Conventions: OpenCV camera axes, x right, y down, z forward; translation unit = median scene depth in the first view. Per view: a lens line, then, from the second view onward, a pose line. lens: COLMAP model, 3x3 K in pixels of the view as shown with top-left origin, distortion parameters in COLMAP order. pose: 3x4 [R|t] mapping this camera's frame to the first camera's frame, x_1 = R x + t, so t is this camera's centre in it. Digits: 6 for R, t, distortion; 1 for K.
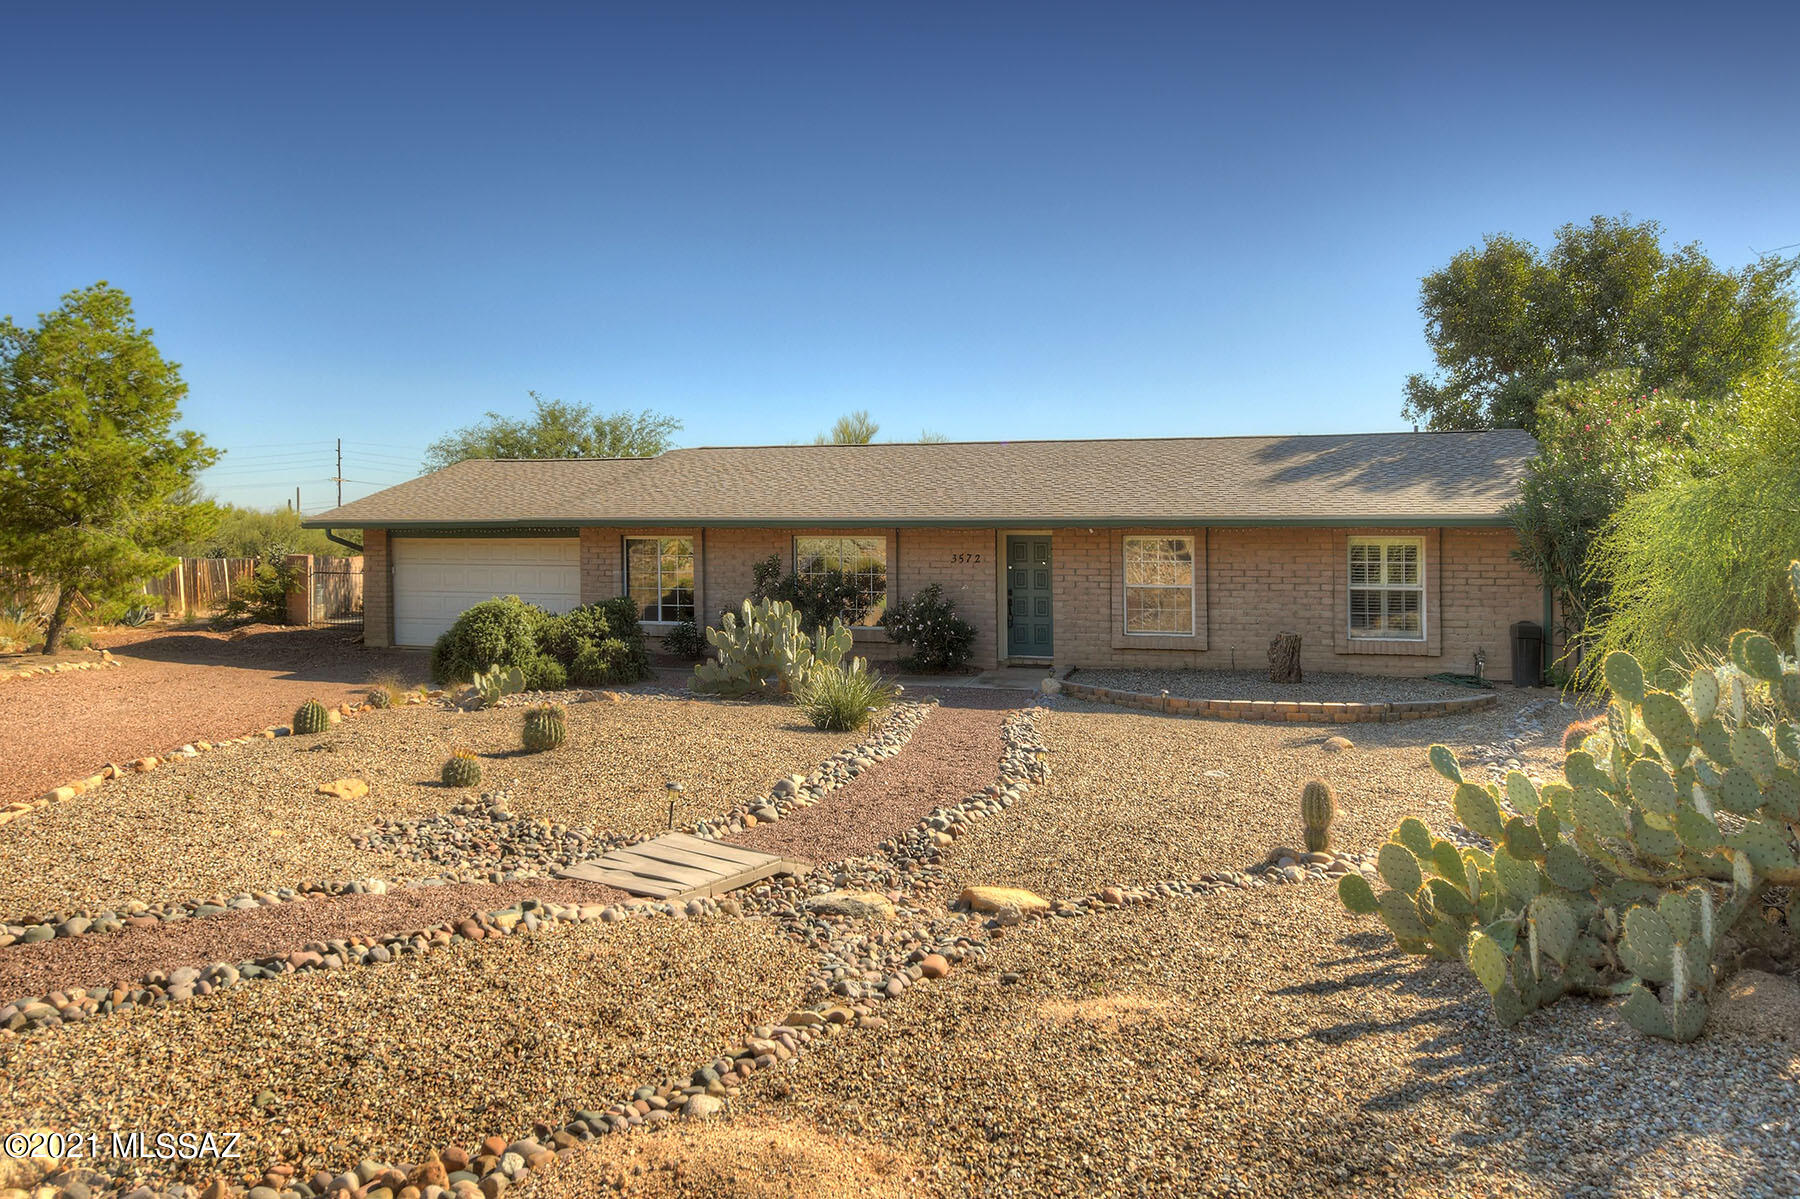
lens RADIAL K [[1089.5, 0, 900.0], [0, 1089.5, 599.5], [0, 0, 1]] dist [0.007663, 0.001432]
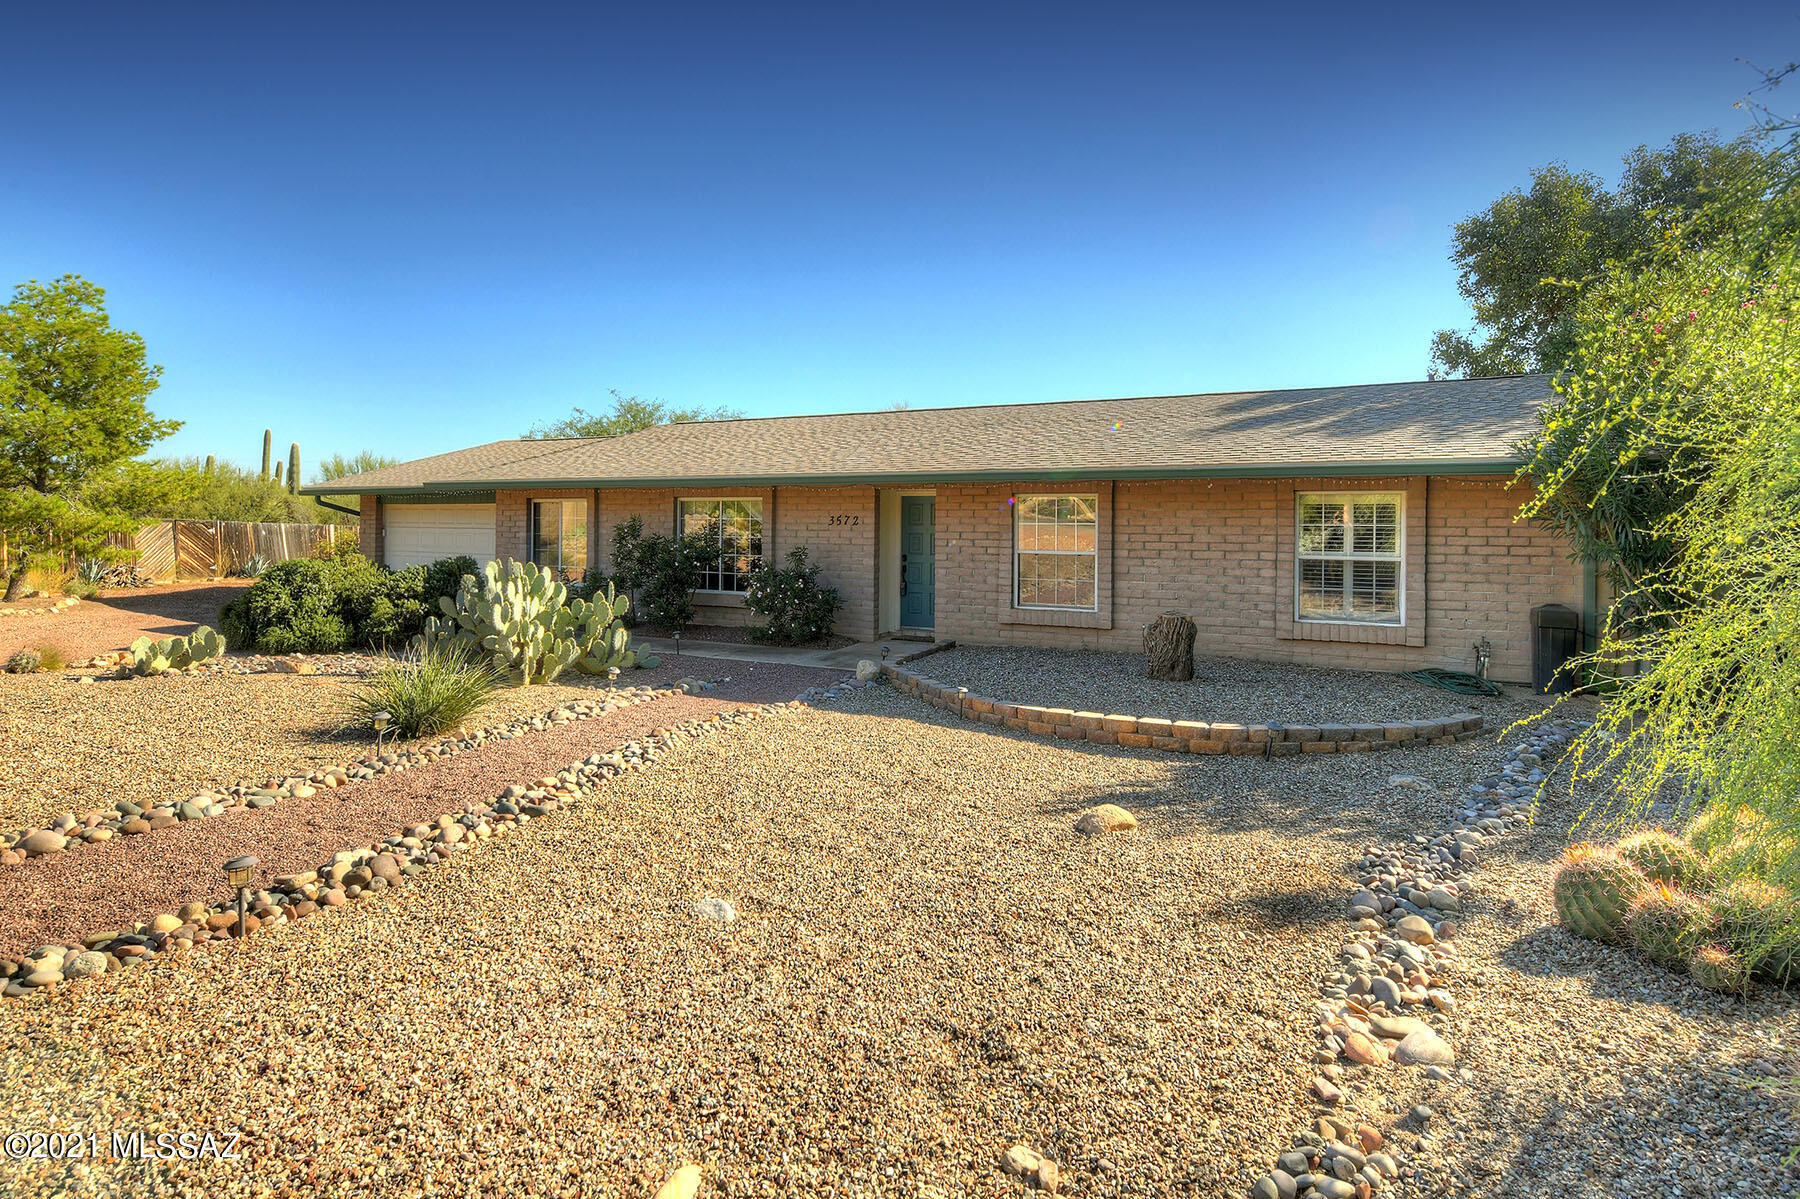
lens RADIAL K [[752.2, 0, 899.2], [0, 752.2, 573.2], [0, 0, 1]] dist [-0.002838, -0.000399]
pose [[0.970812, 0.016095, -0.239301, 0.260301], [-0.014320, 0.999856, 0.009151, 0.000513], [0.239414, -0.005457, 0.970902, 0.396045]]
